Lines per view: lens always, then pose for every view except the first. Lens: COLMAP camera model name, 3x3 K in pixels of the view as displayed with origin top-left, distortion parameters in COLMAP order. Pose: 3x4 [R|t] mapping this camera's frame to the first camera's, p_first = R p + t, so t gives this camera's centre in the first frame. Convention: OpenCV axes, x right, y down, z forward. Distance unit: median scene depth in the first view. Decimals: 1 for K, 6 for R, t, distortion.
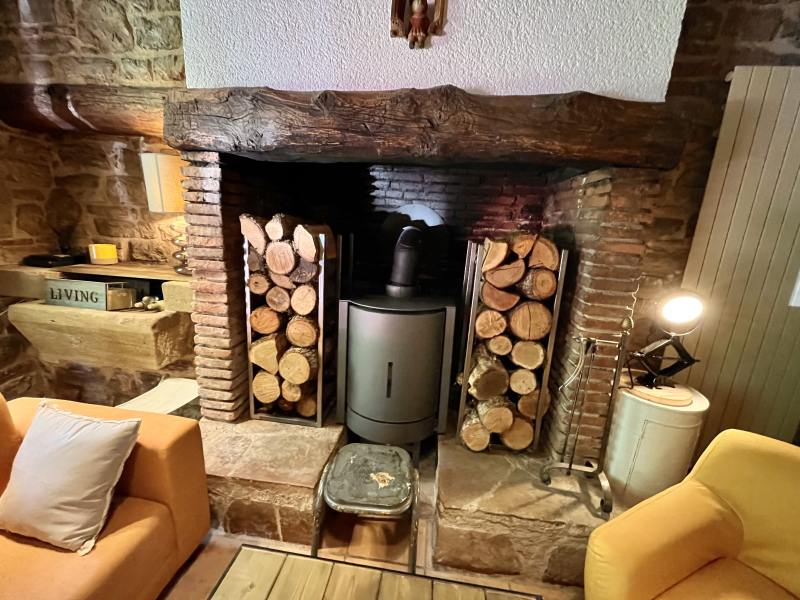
lens RADIAL K [[323.8, 0, 399.3], [0, 323.8, 299.2], [0, 0, 1]] dist [0.000594, -0.000089]
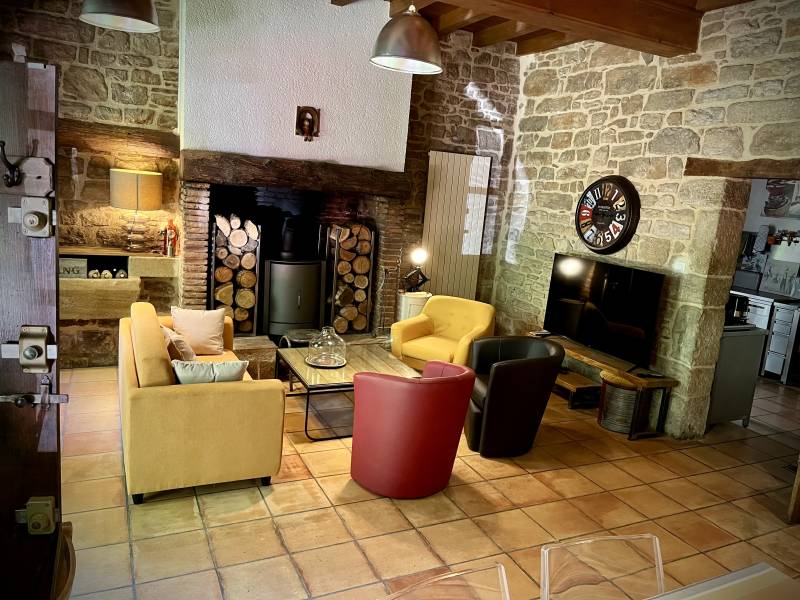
lens RADIAL K [[607.8, 0, 405.1], [0, 607.8, 297.9], [0, 0, 1]] dist [0.029023, -0.017138]
pose [[0.841450, -0.080054, 0.534373, -1.451524], [0.082136, 0.996422, 0.019937, 0.219180], [-0.534056, 0.027115, 0.845014, -2.430827]]
